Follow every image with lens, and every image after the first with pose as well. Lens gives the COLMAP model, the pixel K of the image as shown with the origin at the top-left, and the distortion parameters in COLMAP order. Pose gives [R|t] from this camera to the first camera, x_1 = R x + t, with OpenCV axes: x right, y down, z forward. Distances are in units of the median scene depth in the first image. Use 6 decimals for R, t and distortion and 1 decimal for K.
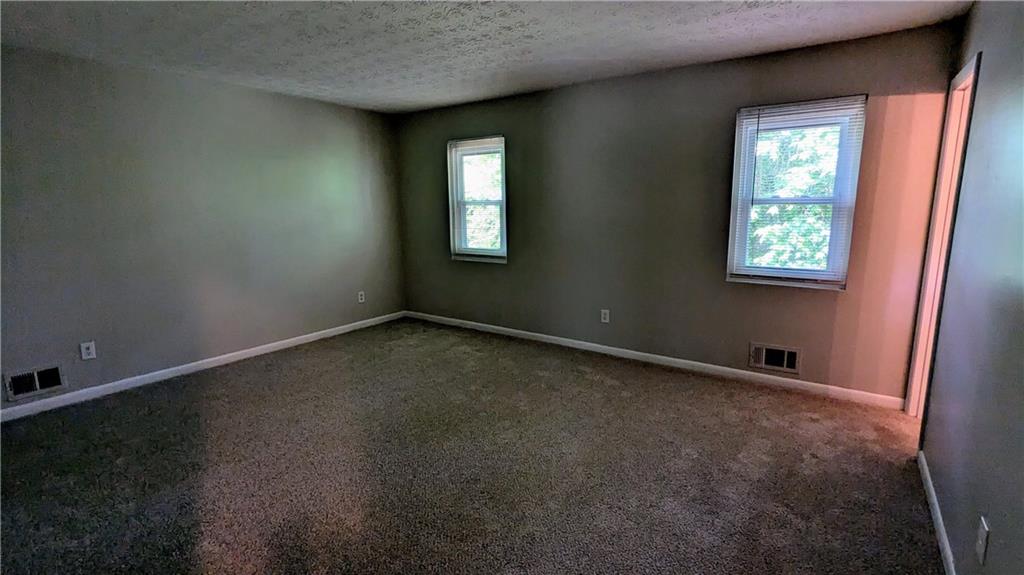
lens RADIAL K [[482.1, 0, 512.0], [0, 482.1, 287.5], [0, 0, 1]] dist [-0.002171, -0.000386]
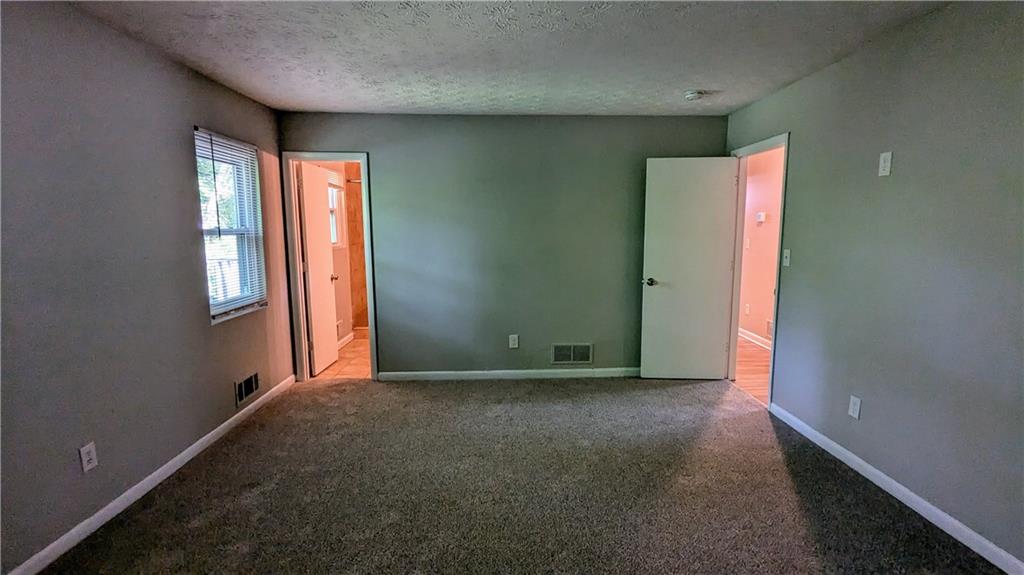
lens RADIAL K [[482.1, 0, 512.0], [0, 482.1, 287.5], [0, 0, 1]] dist [-0.002171, -0.000386]
pose [[-0.600153, -0.085389, 0.795315, -0.594148], [0.154209, 0.963282, 0.219790, -0.199088], [-0.784880, 0.254552, -0.564949, 1.139815]]
